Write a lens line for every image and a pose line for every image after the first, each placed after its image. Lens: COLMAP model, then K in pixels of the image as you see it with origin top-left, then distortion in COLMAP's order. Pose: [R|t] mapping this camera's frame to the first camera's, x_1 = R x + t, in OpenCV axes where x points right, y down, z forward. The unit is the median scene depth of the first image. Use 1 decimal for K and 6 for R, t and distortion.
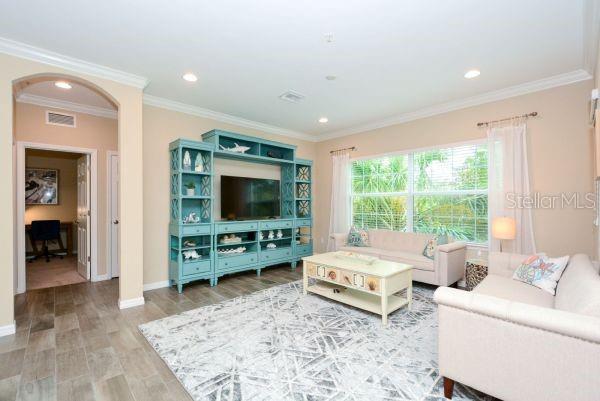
lens RADIAL K [[264.6, 0, 299.0], [0, 264.6, 204.6], [0, 0, 1]] dist [-0.005926, -0.001865]
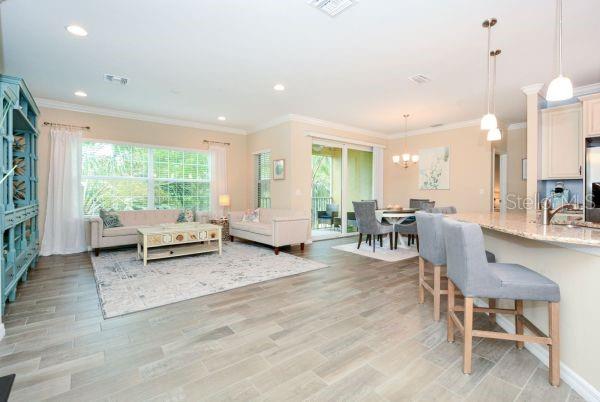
lens RADIAL K [[264.6, 0, 323.0], [0, 264.6, 193.1], [0, 0, 1]] dist [-0.005926, -0.001865]
pose [[0.036235, -0.001045, 0.999343, -0.935511], [0.000117, 0.999999, 0.001042, 0.026835], [-0.999343, 0.000079, 0.036235, 0.162767]]
